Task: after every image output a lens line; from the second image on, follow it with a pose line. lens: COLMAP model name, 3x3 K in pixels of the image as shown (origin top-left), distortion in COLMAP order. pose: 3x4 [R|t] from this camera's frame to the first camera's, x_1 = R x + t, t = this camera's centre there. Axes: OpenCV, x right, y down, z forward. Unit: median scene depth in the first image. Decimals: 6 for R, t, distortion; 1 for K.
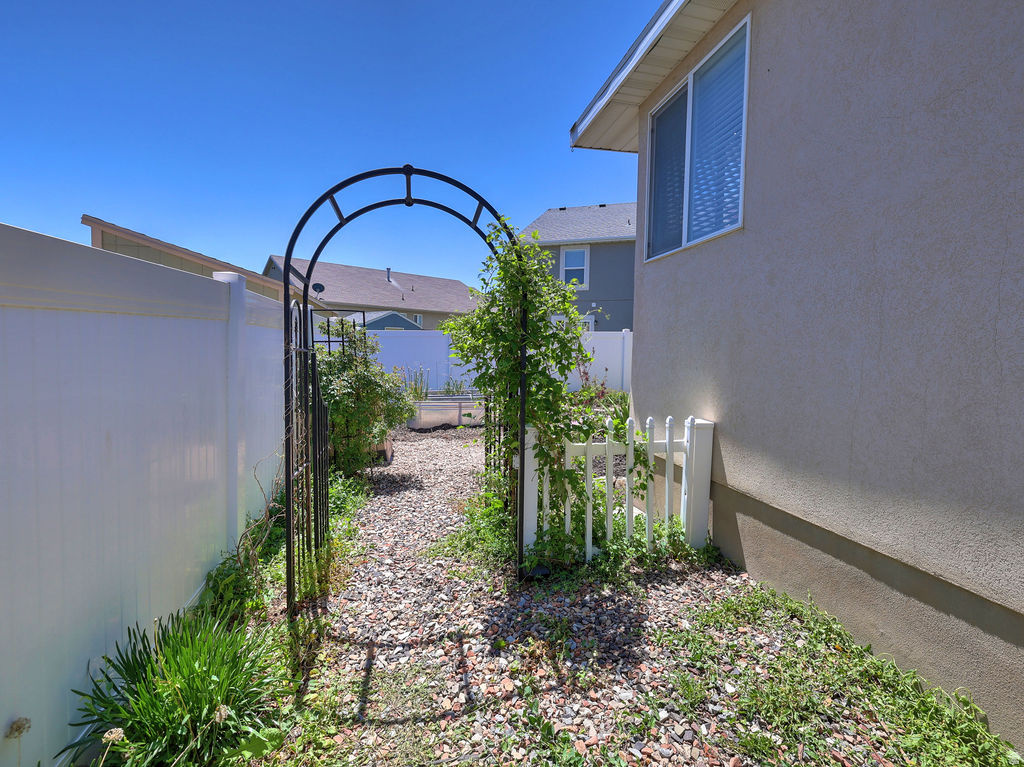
lens RADIAL K [[491.2, 0, 519.1], [0, 491.2, 377.7], [0, 0, 1]] dist [0.001561, 0.000945]
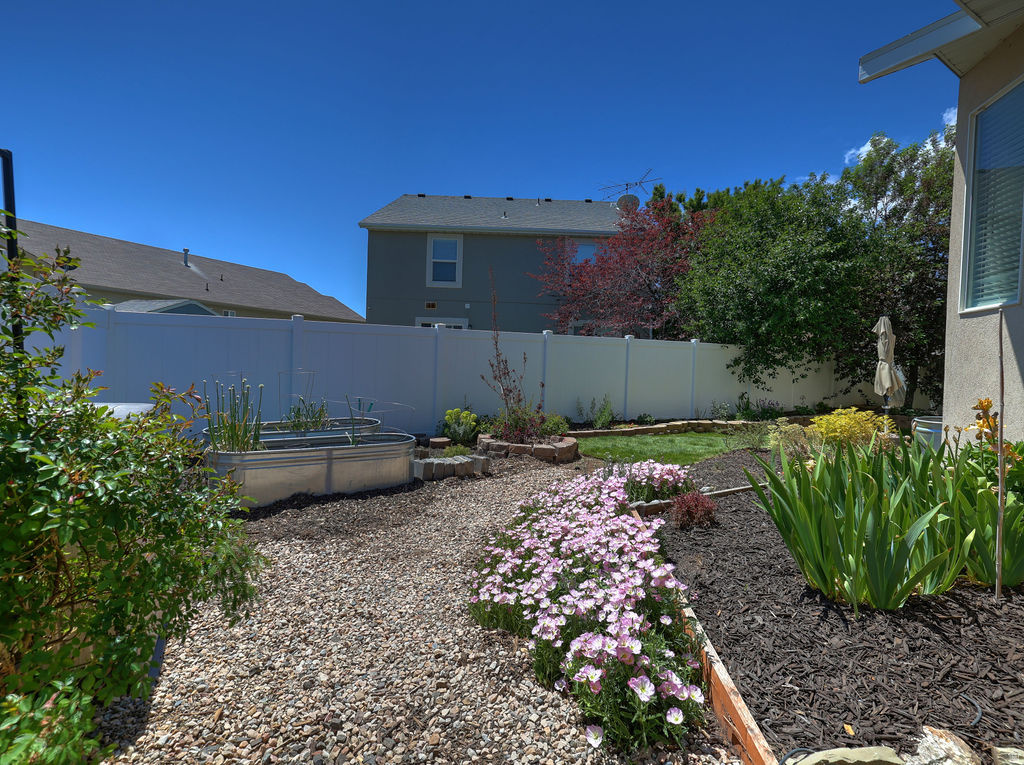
lens RADIAL K [[491.2, 0, 519.1], [0, 491.2, 376.7], [0, 0, 1]] dist [0.001561, 0.000945]
pose [[0.944673, 0.005712, 0.327965, -0.051710], [0.002271, 0.999711, -0.023950, -0.007294], [-0.328007, 0.023370, 0.944386, 0.223764]]
